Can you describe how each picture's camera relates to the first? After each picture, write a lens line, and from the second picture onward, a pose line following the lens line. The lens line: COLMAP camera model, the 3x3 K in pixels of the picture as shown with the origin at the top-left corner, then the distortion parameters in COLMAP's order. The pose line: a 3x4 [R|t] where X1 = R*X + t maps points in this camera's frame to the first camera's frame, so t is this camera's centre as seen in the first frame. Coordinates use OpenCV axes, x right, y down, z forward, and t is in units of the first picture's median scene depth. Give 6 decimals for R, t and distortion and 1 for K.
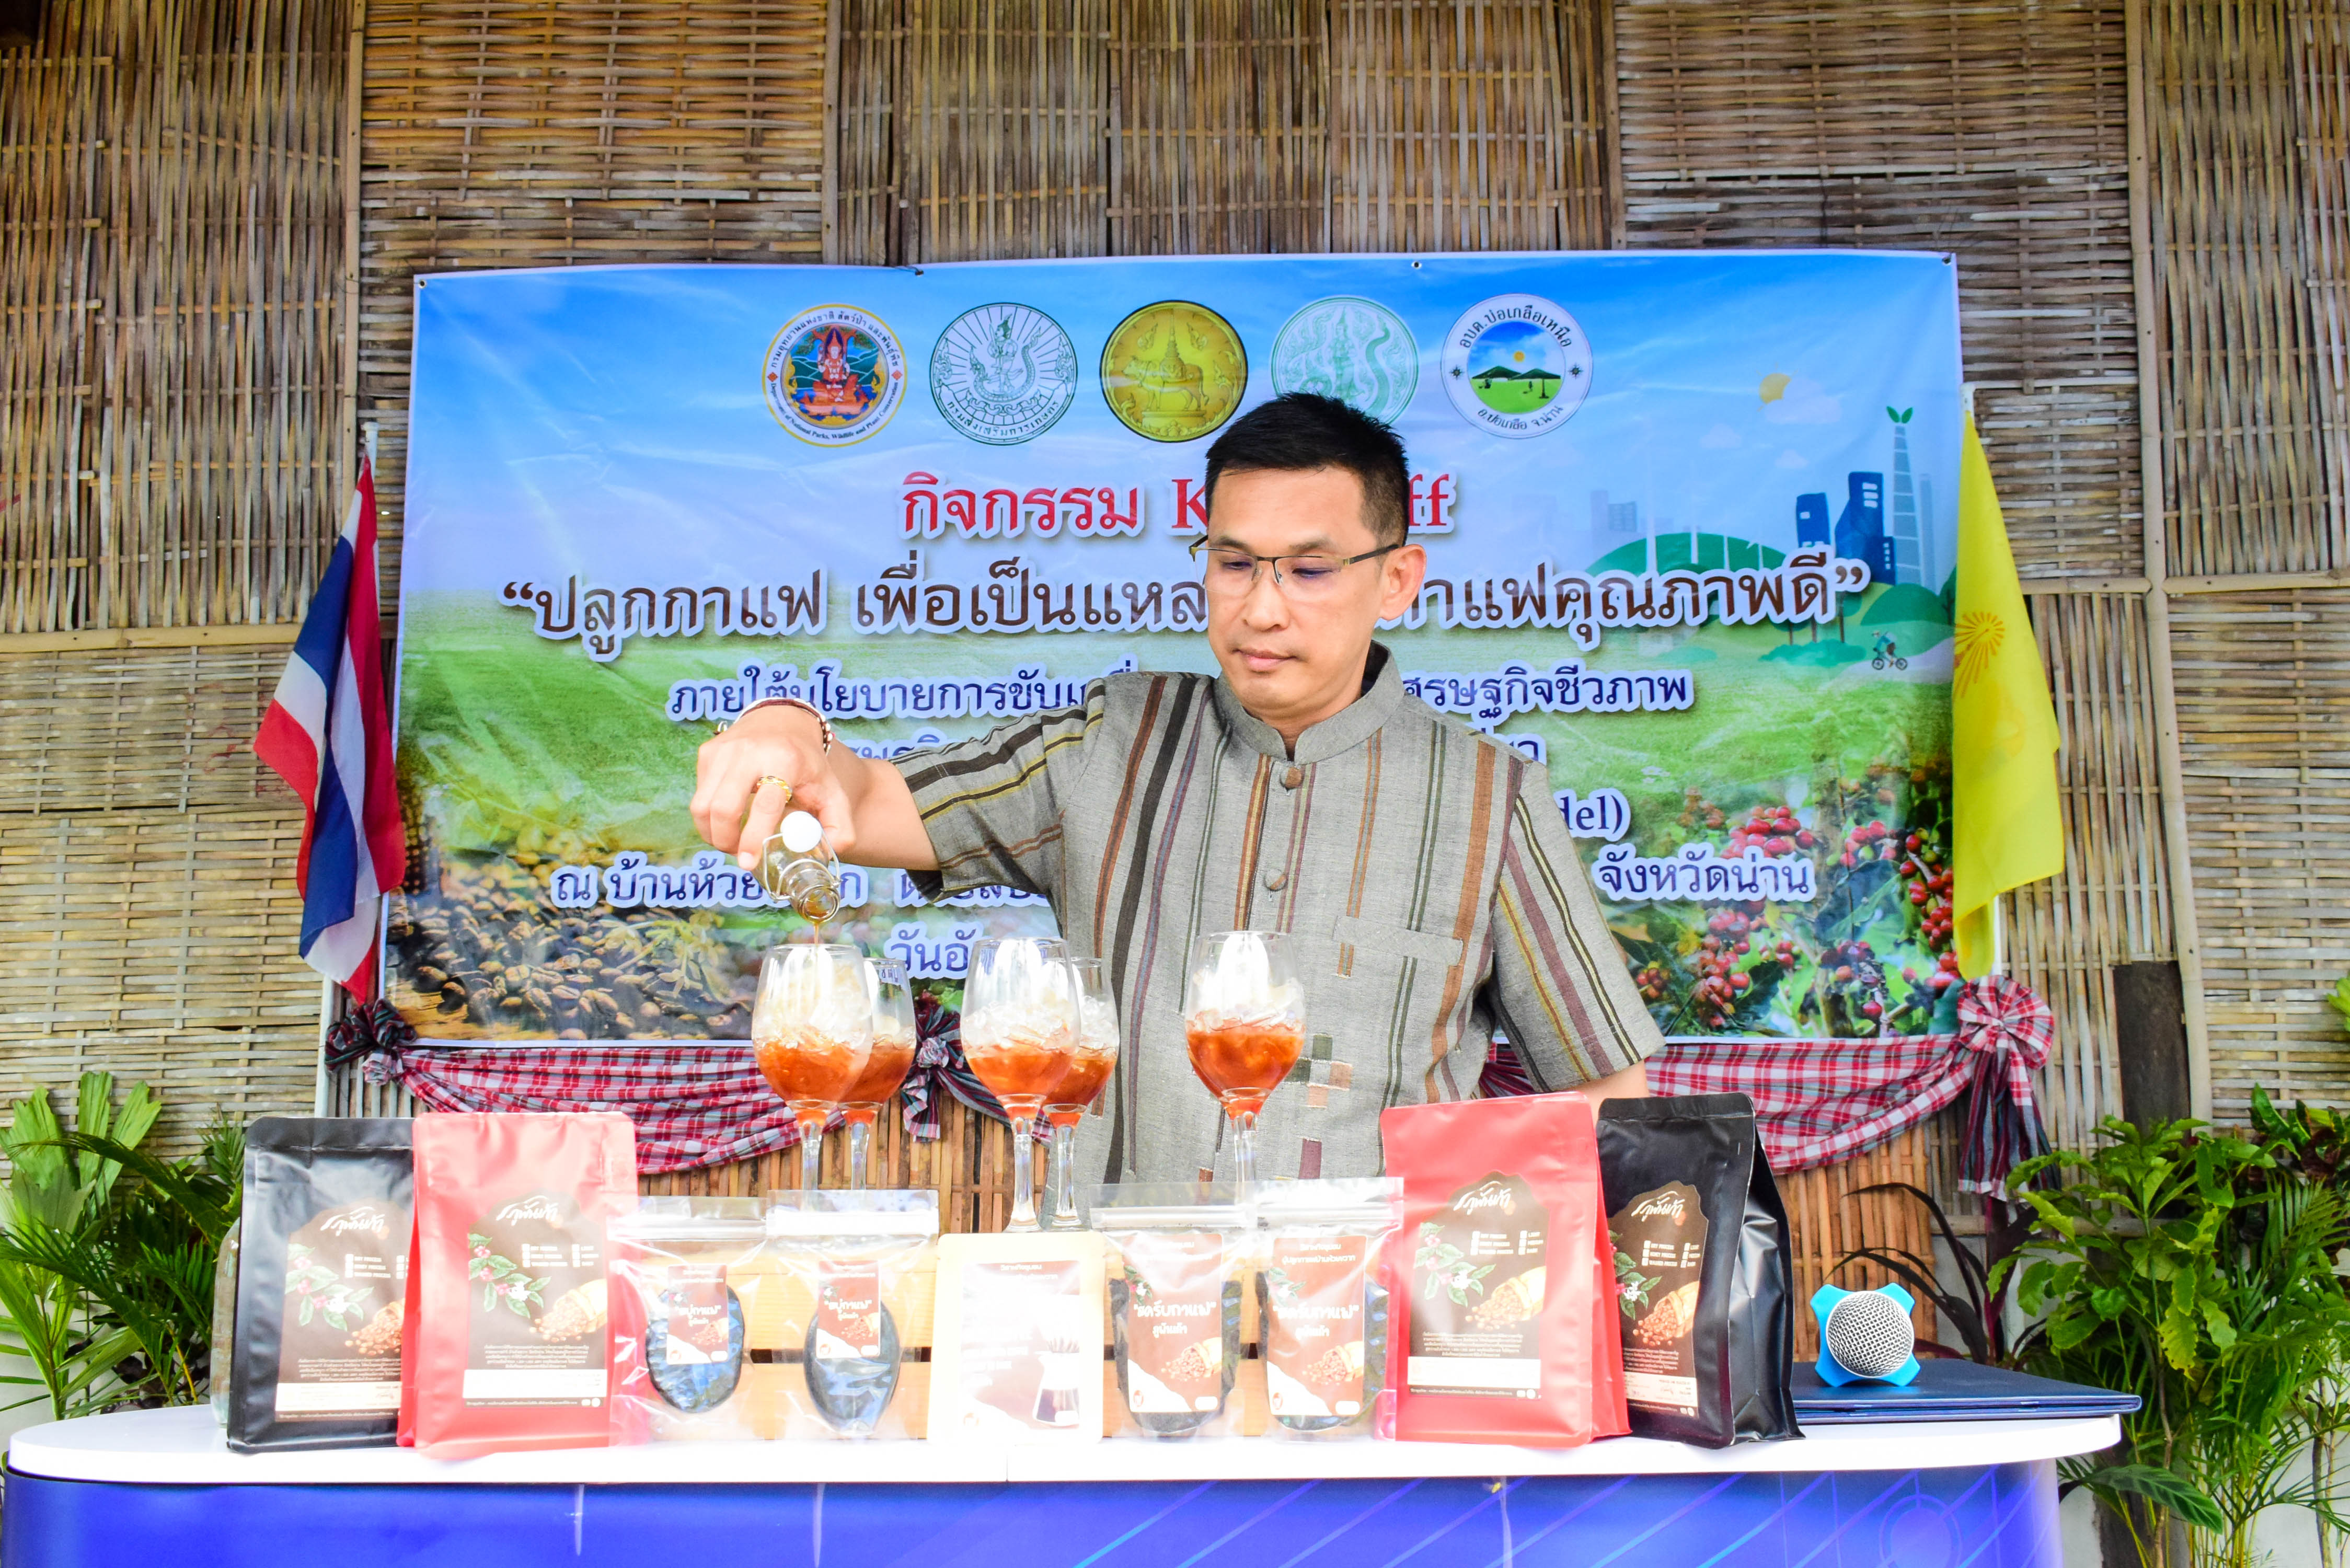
lens RADIAL K [[2342.5, 0, 1178.0], [0, 2342.5, 775.5], [0, 0, 1]] dist [-0.017890, 0.000000]
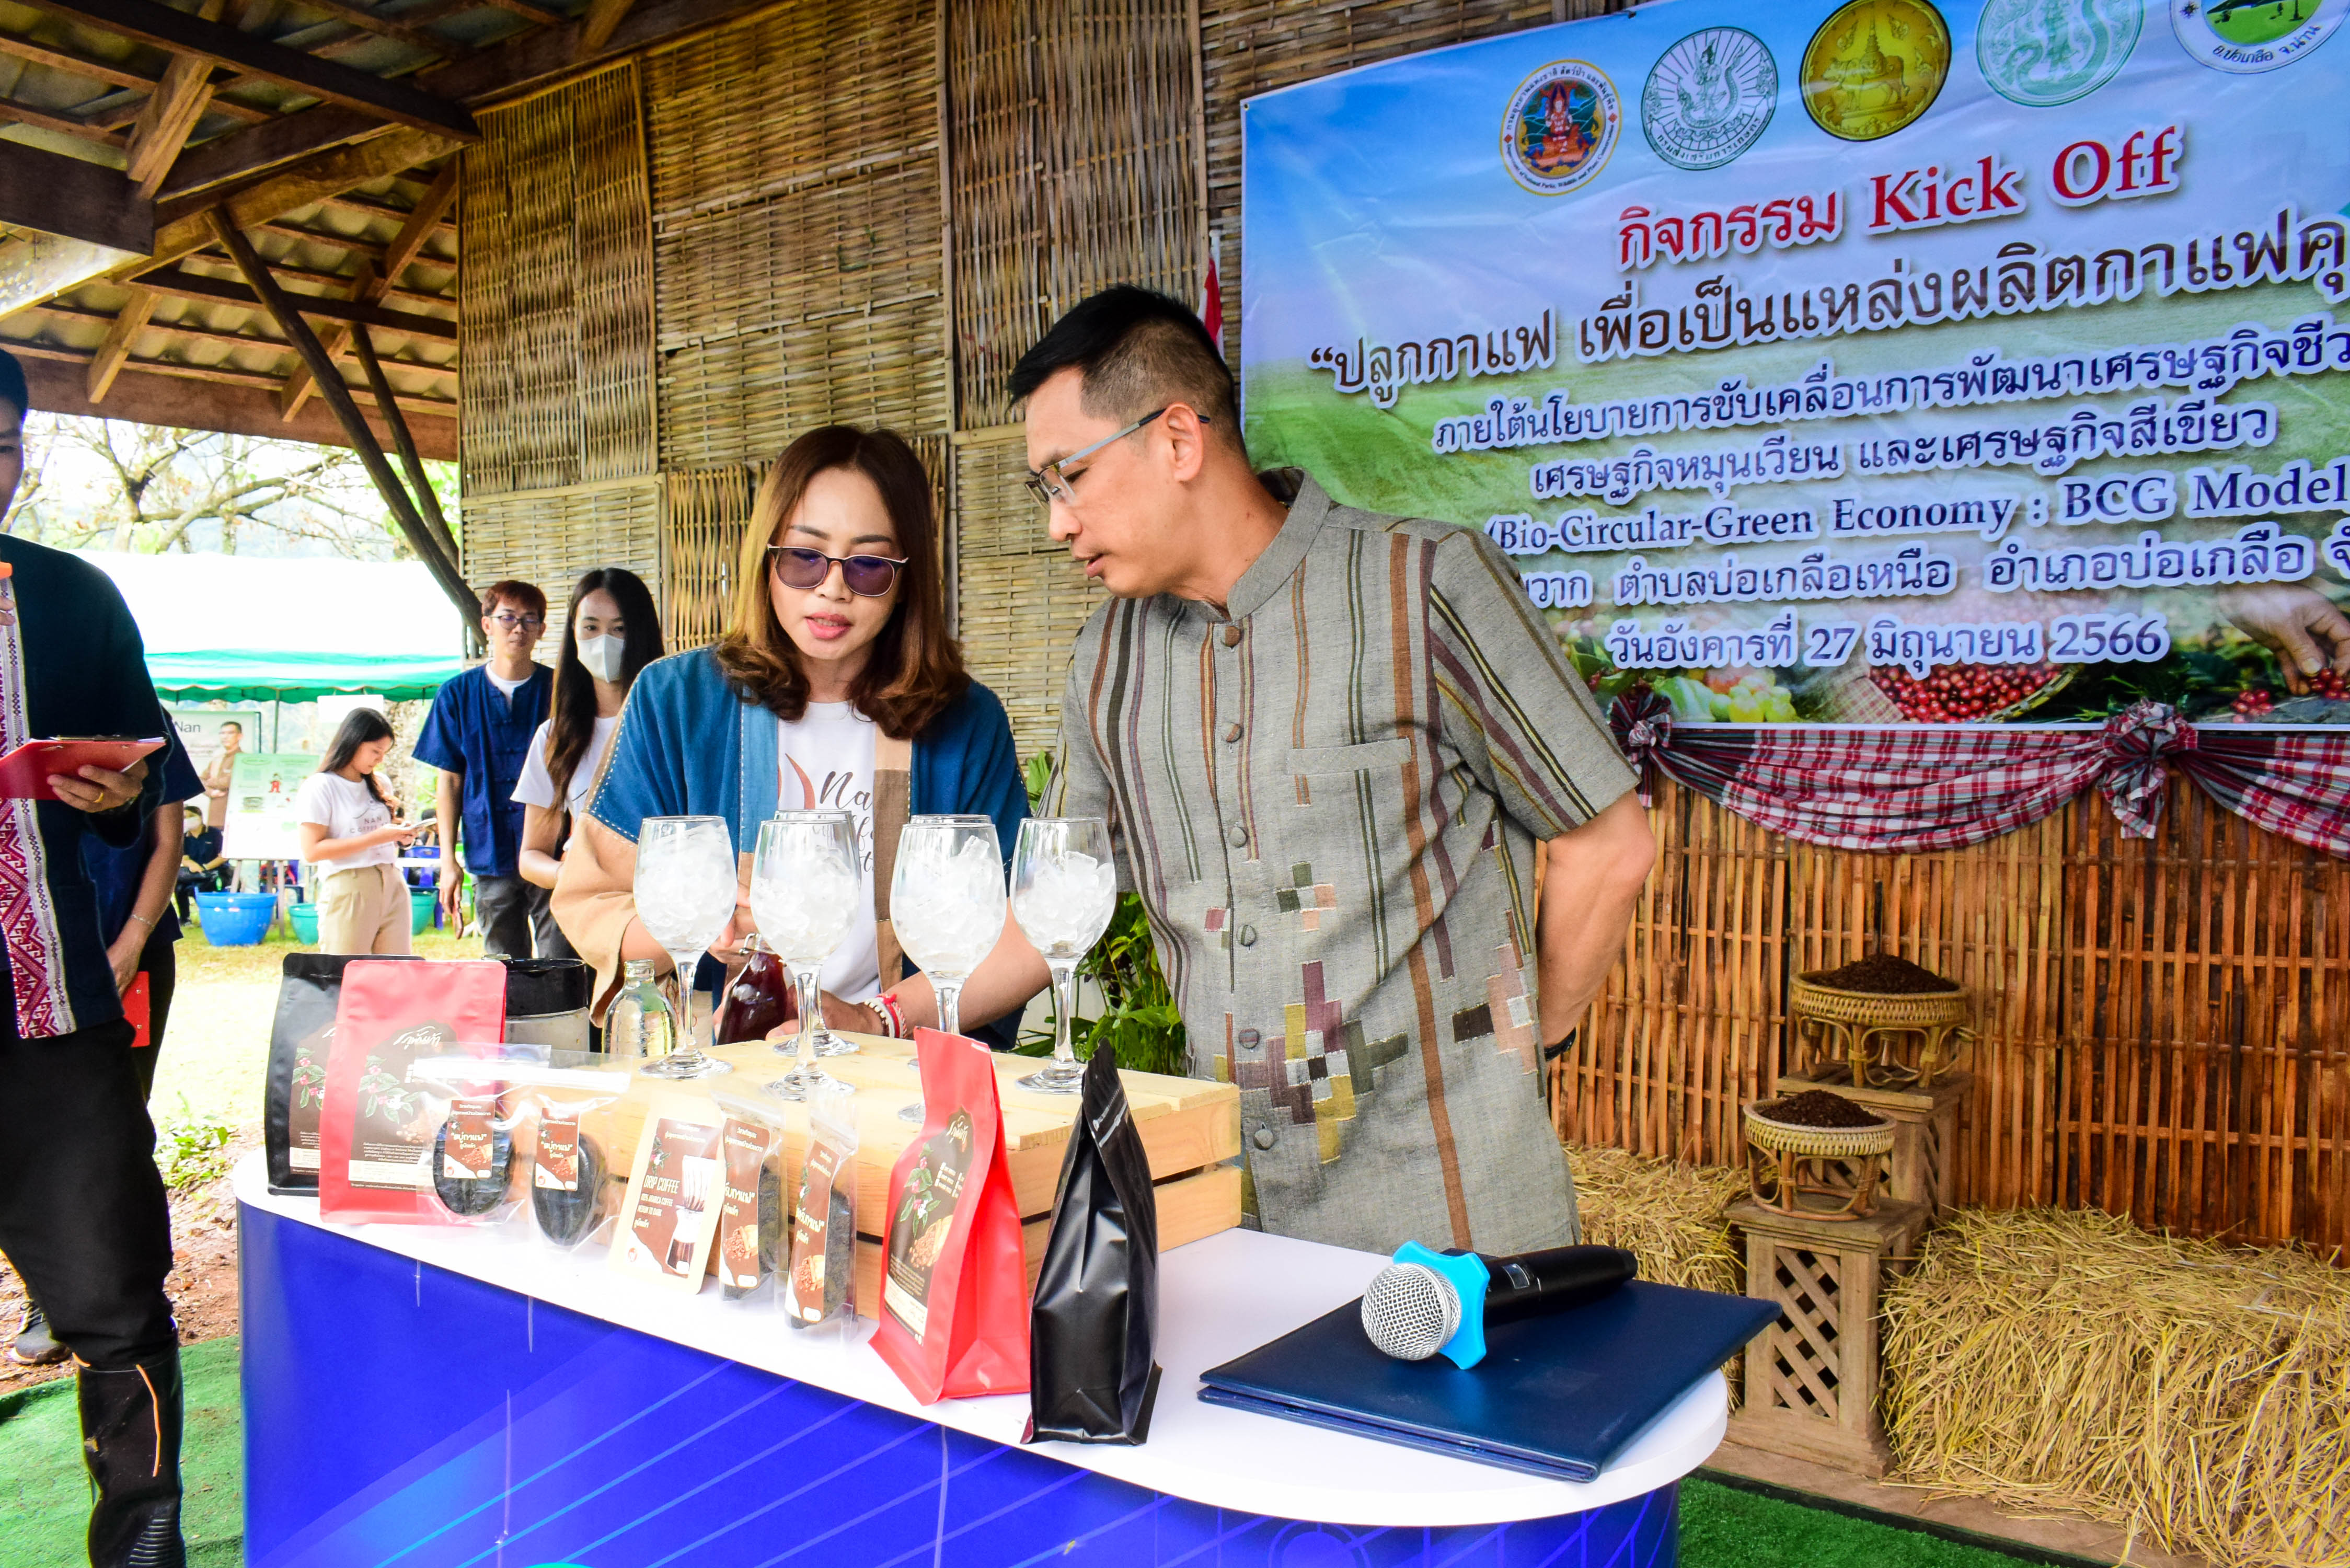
lens RADIAL K [[1825.3, 0, 1169.7], [0, 1825.3, 784.9], [0, 0, 1]] dist [-0.020135, 0.013030]
pose [[0.831833, 0.024274, -0.554496, 0.189307], [0.082848, 0.982420, 0.167294, -0.024112], [0.548809, -0.185100, 0.815198, 0.134995]]
